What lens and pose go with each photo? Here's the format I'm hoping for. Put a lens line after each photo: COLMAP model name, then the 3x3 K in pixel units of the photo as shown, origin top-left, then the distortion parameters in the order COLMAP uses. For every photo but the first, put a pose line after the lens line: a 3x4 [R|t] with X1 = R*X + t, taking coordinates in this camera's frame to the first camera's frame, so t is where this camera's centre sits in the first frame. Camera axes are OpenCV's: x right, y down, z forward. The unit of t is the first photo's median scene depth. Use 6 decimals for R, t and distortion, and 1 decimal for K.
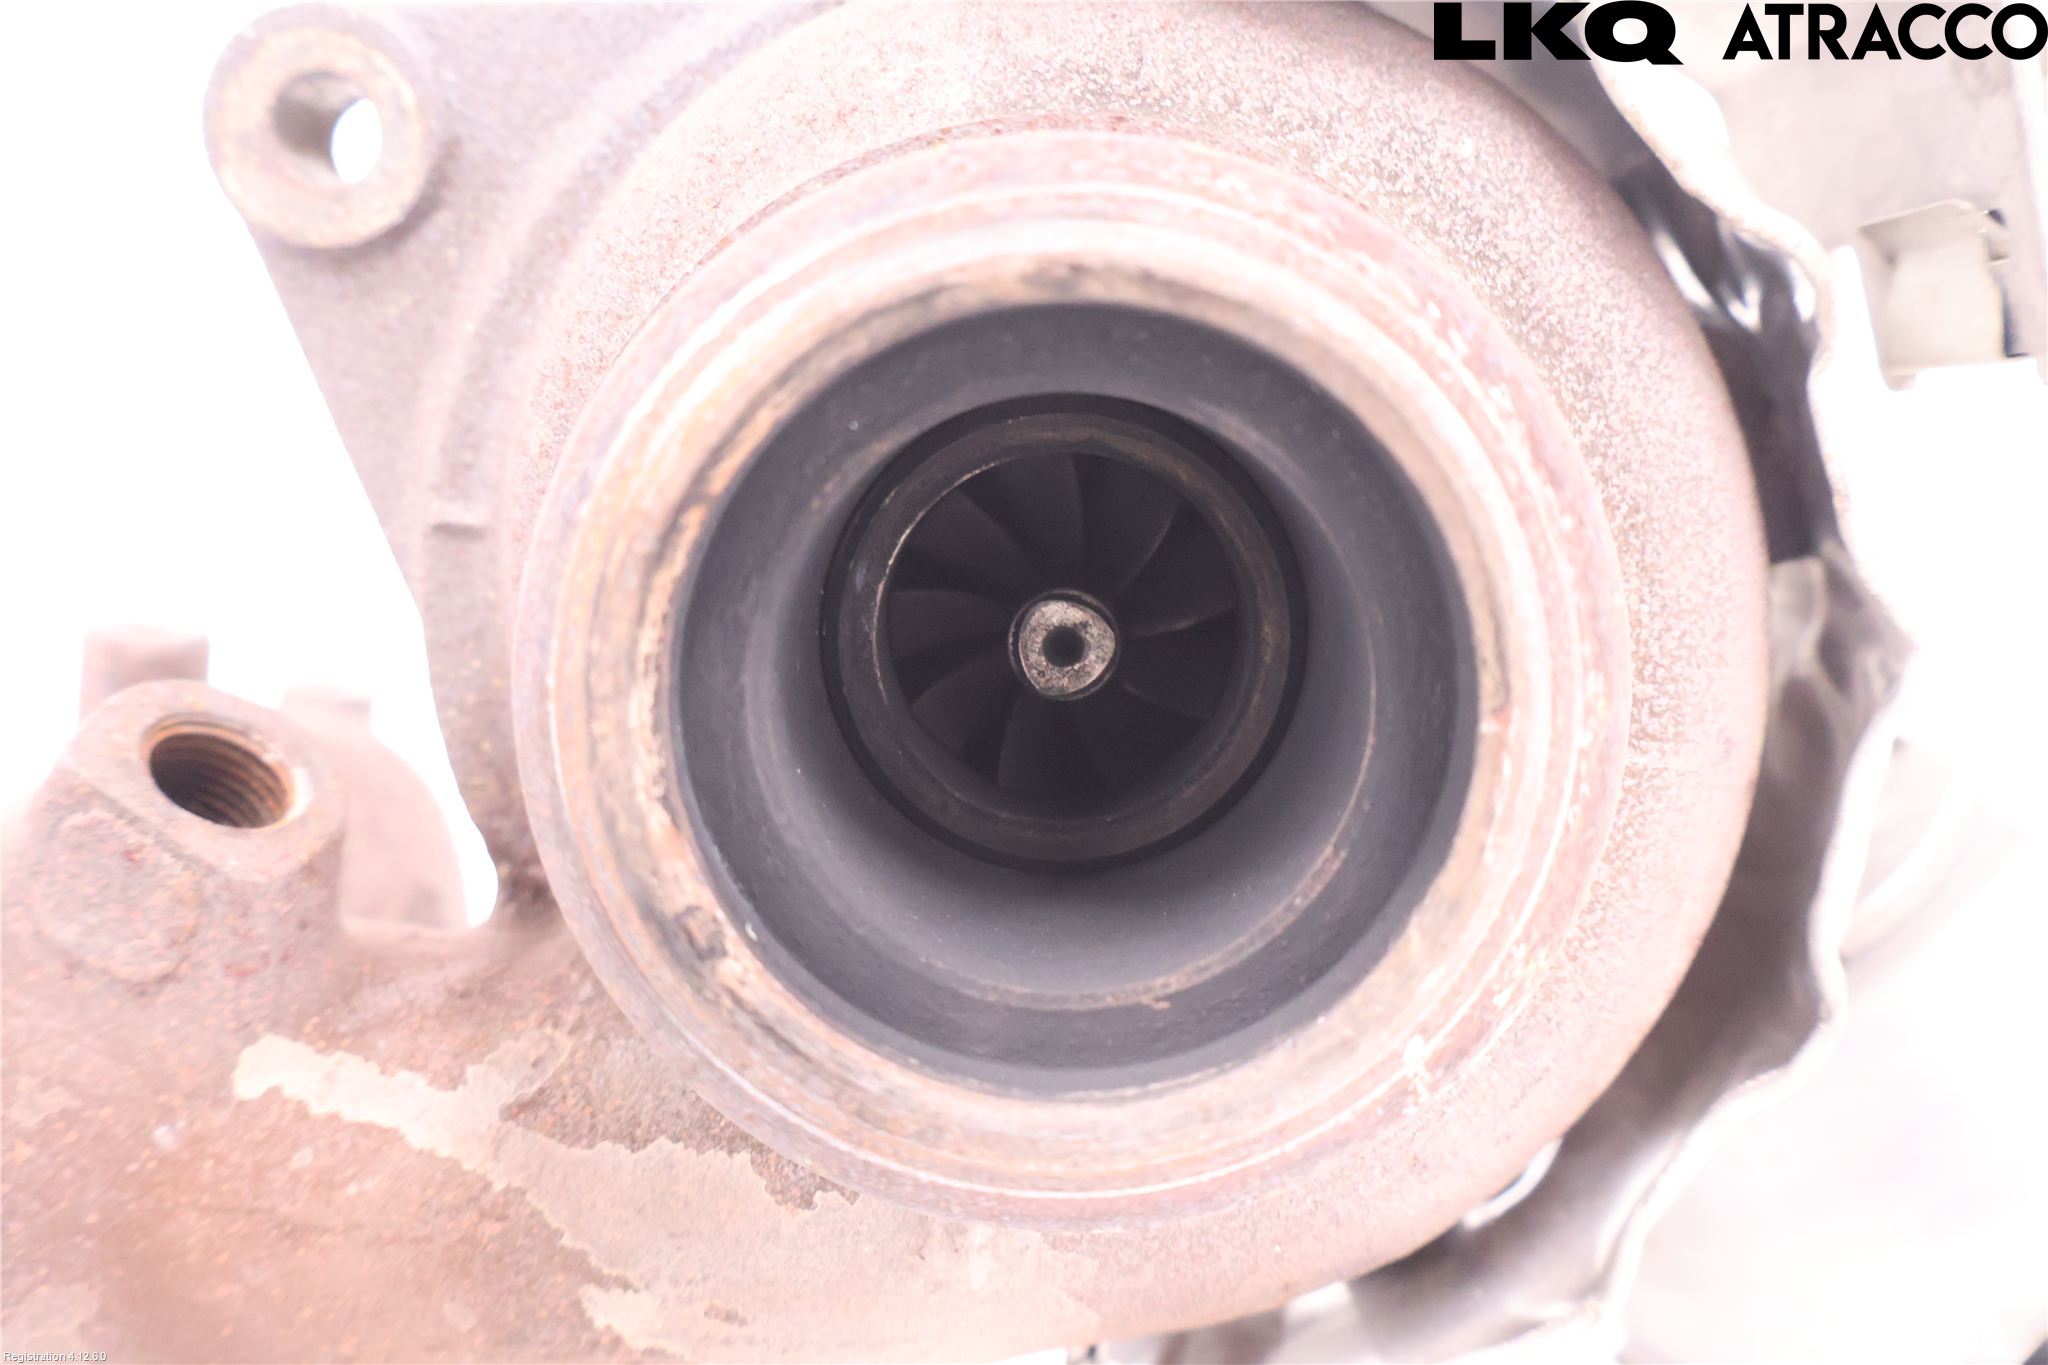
lens RADIAL K [[1751.1, 0, 1024.0], [0, 1751.1, 682.5], [0, 0, 1]] dist [0.032848, 0.004143]
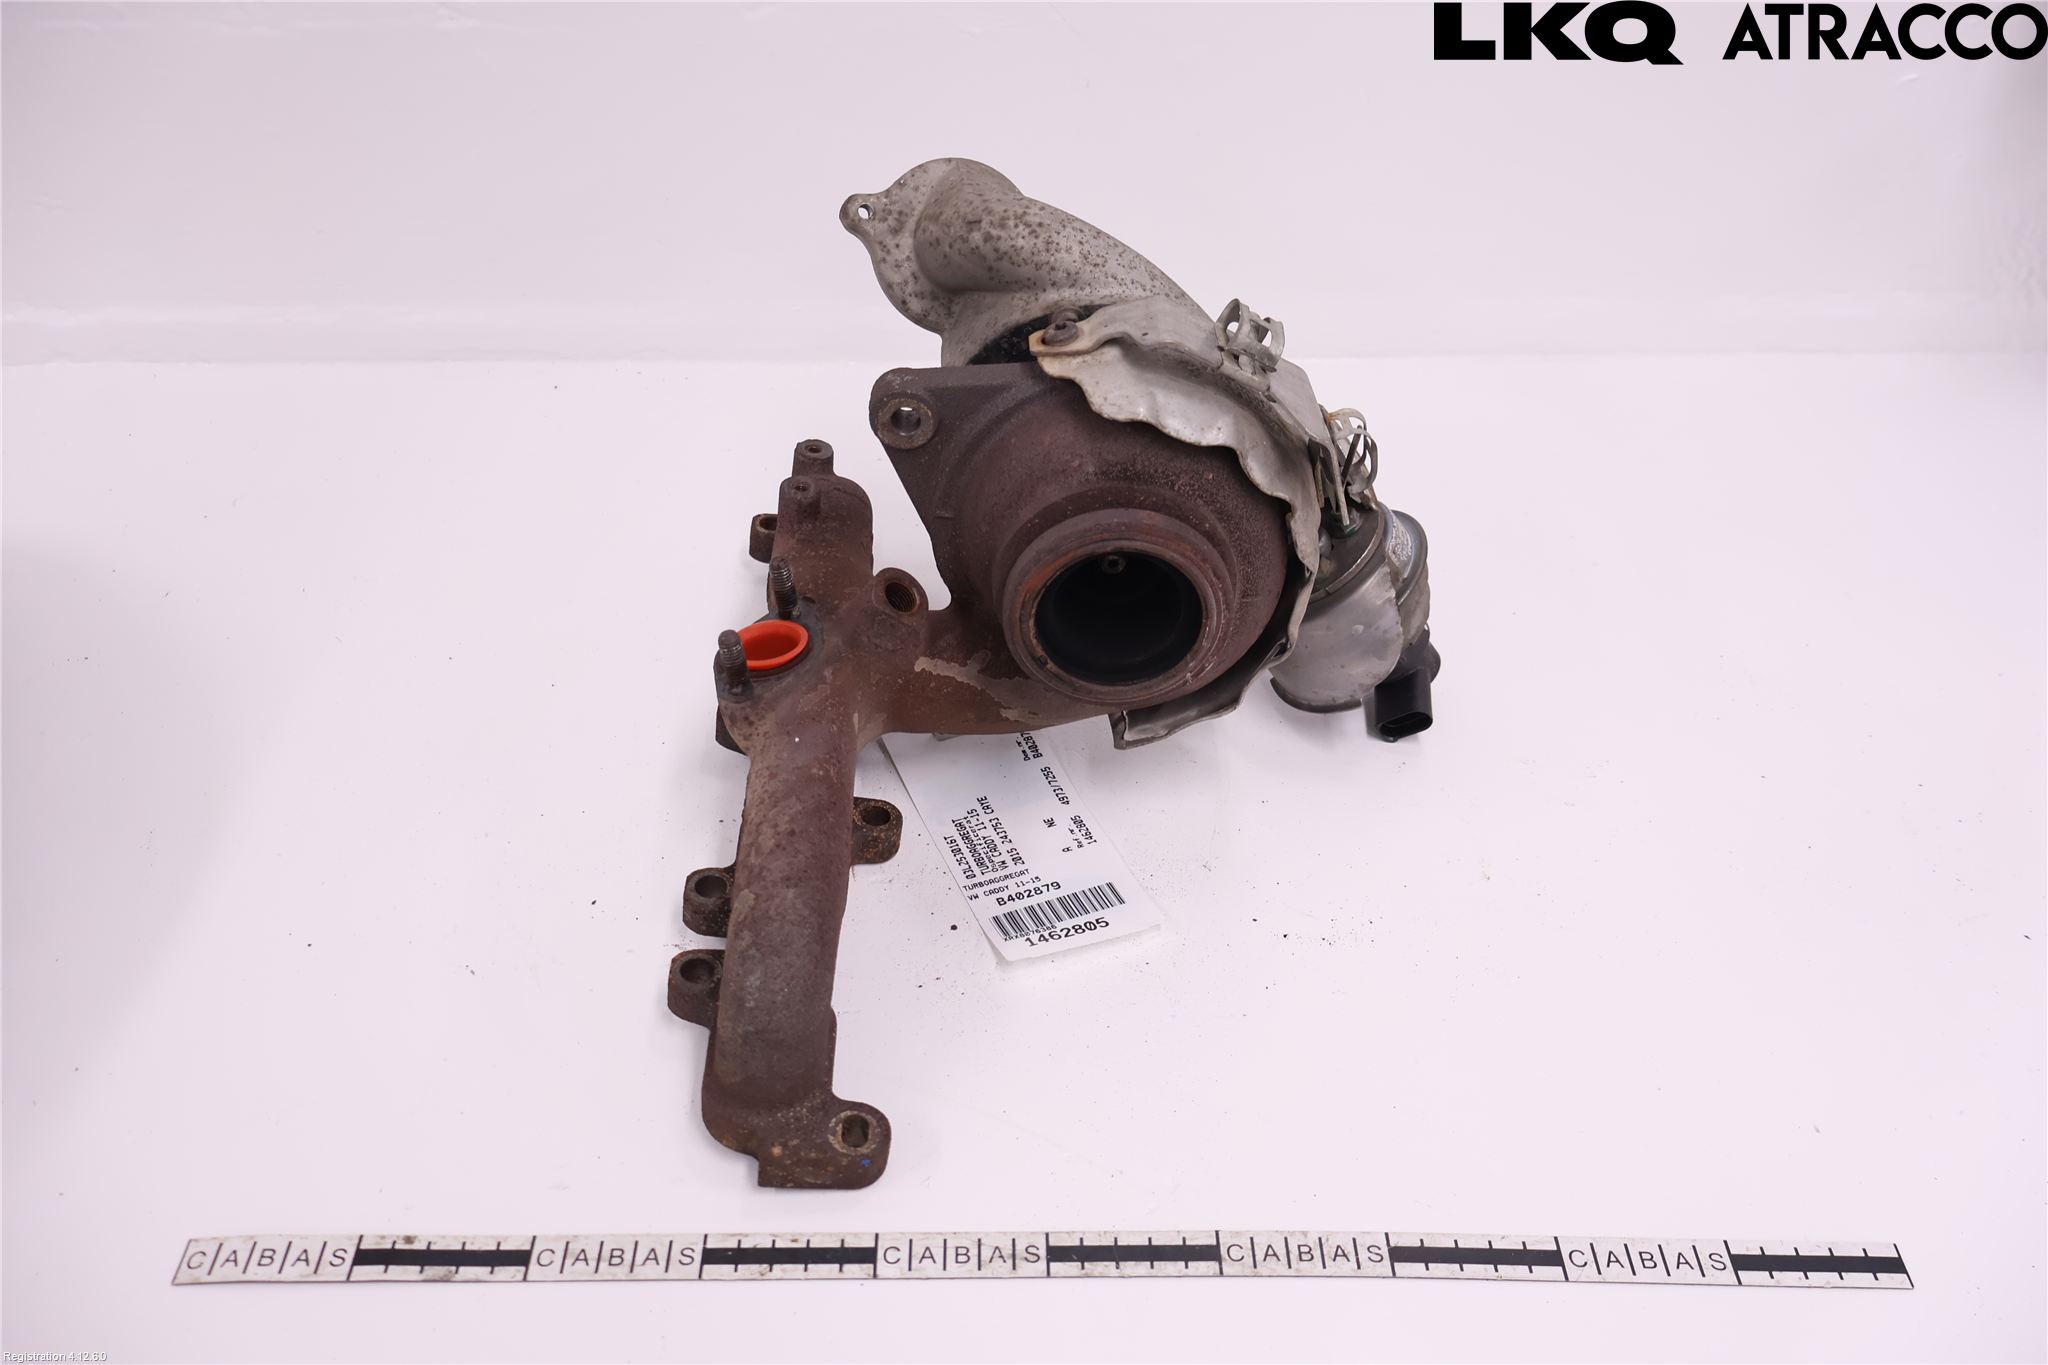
lens RADIAL K [[1751.1, 0, 1024.0], [0, 1751.1, 682.5], [0, 0, 1]] dist [0.032848, 0.004143]
pose [[0.999173, -0.034345, 0.021788, -0.320637], [0.019768, 0.878226, 0.477837, -1.975321], [-0.035546, -0.477011, 0.878178, -3.062887]]
